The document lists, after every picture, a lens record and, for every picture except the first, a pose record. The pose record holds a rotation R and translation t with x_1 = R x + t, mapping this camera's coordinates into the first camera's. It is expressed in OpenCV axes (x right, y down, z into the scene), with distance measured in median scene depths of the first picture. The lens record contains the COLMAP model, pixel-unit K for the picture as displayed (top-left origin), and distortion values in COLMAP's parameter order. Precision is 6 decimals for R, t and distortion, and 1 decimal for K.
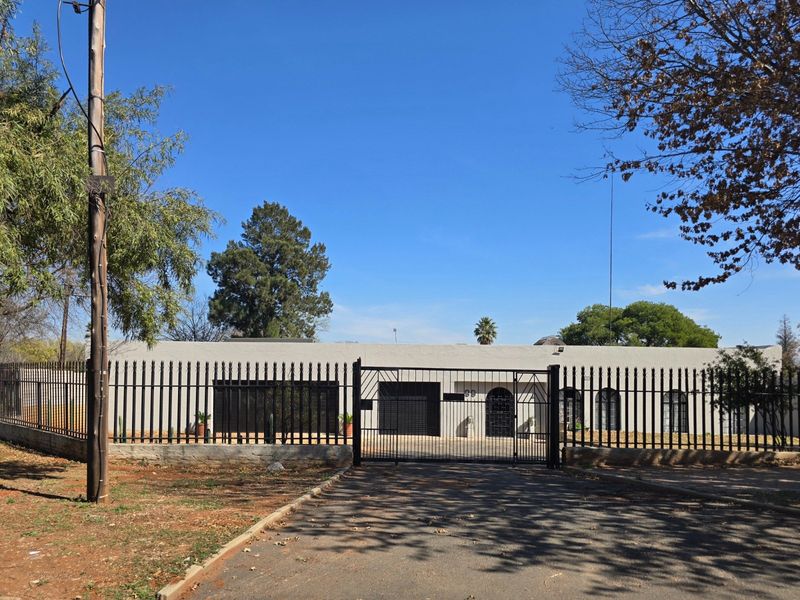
lens RADIAL K [[392.5, 0, 400.0], [0, 392.5, 300.0], [0, 0, 1]] dist [0.002372, 0.000424]
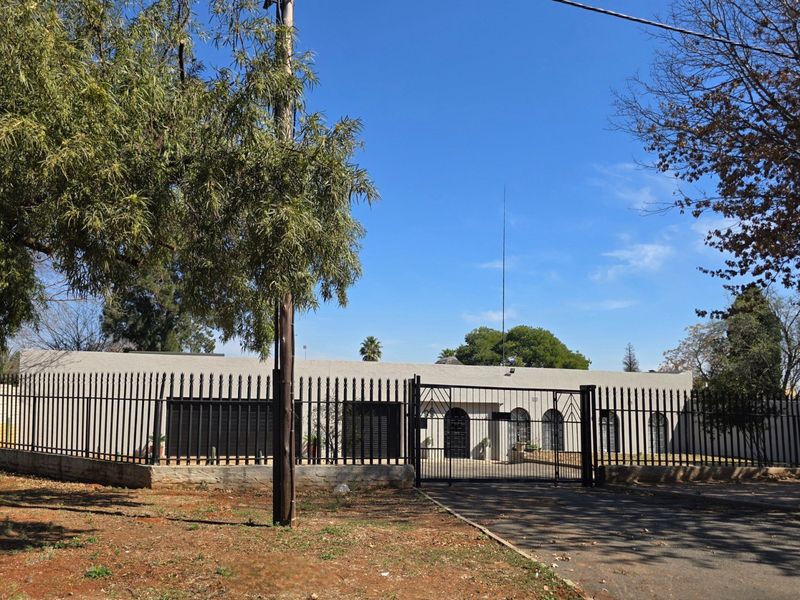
lens RADIAL K [[392.5, 0, 400.0], [0, 392.5, 300.0], [0, 0, 1]] dist [0.002372, 0.000424]
pose [[0.991136, 0.042351, 0.125923, -0.266063], [-0.036385, 0.998120, -0.049314, 0.008852], [-0.127775, 0.044295, 0.990814, 0.016734]]
